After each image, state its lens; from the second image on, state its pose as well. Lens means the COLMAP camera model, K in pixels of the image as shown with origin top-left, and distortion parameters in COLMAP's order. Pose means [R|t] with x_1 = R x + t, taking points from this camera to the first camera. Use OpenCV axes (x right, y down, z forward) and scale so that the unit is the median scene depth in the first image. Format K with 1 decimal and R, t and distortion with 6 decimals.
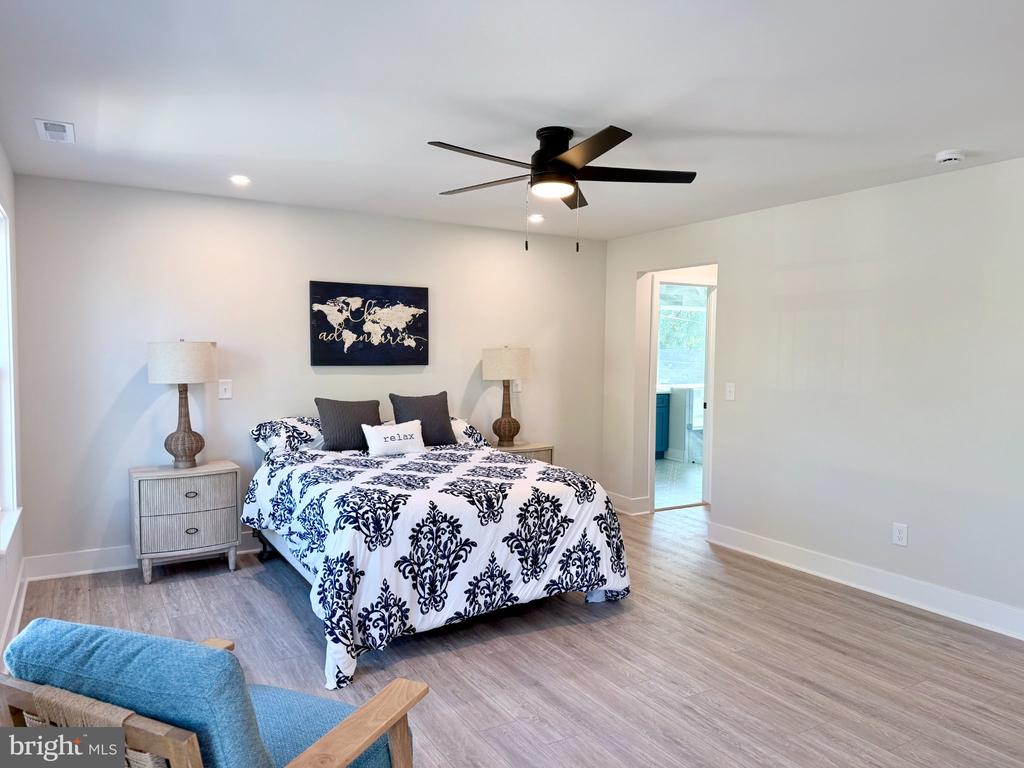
lens RADIAL K [[717.1, 0, 509.3], [0, 717.1, 385.1], [0, 0, 1]] dist [0.086929, -0.112630]
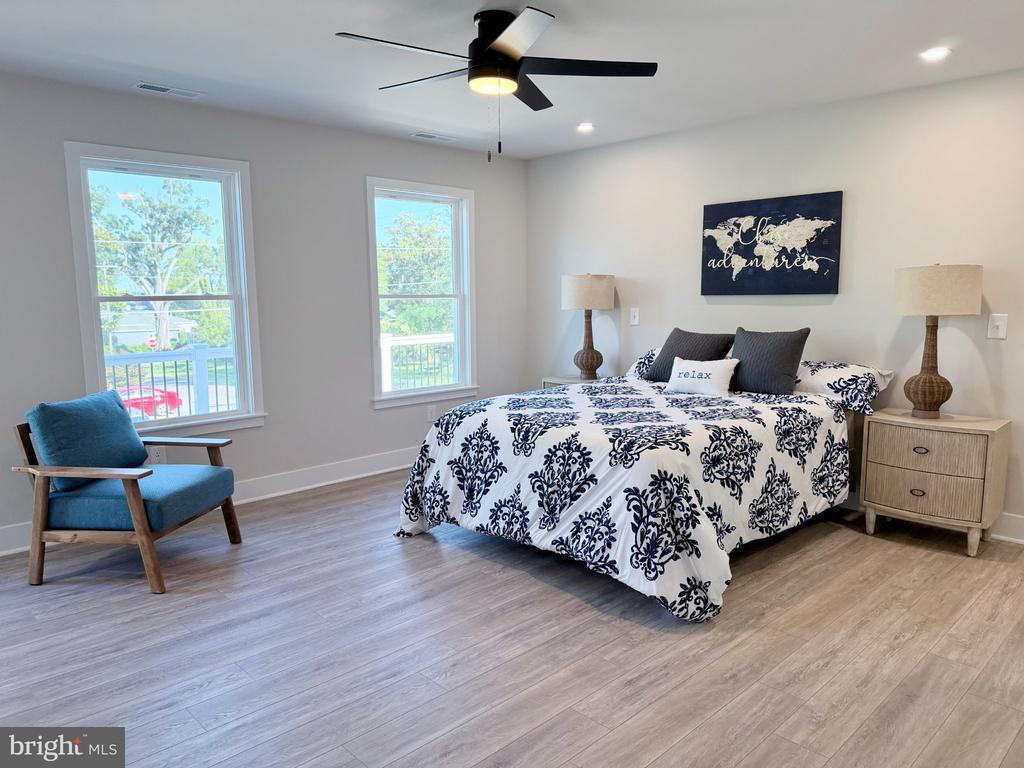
lens RADIAL K [[717.1, 0, 509.3], [0, 717.1, 385.1], [0, 0, 1]] dist [0.086929, -0.112630]
pose [[0.229004, 0.120145, -0.965983, 0.624136], [-0.034586, 0.992732, 0.115273, -0.009274], [0.972811, 0.007011, 0.231494, 0.526937]]
